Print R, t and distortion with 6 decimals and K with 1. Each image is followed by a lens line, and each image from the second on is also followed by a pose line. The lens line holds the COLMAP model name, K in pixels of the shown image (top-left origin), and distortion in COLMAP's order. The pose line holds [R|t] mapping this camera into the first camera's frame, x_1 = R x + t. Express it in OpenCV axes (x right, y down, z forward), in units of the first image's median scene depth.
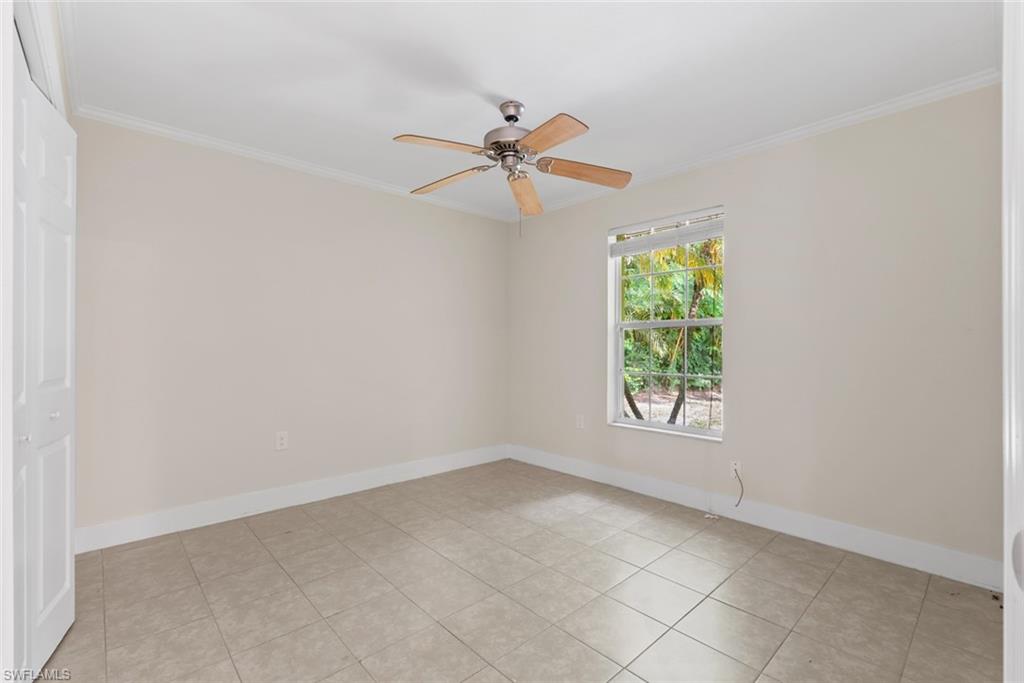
lens RADIAL K [[454.9, 0, 514.3], [0, 454.9, 347.5], [0, 0, 1]] dist [0.003639, 0.000466]
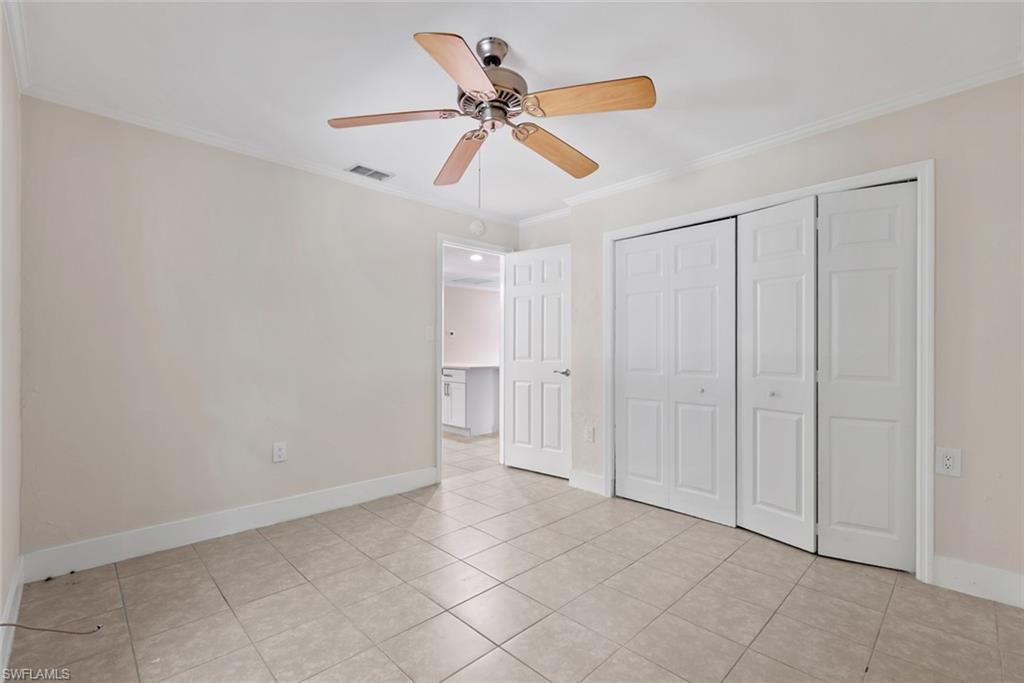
lens RADIAL K [[454.9, 0, 511.9], [0, 454.9, 342.7], [0, 0, 1]] dist [0.003639, 0.000466]
pose [[-0.999695, -0.002383, -0.024596, -0.027308], [-0.002199, 0.999969, -0.007496, -0.013394], [0.024613, -0.007439, -0.999669, 1.999253]]
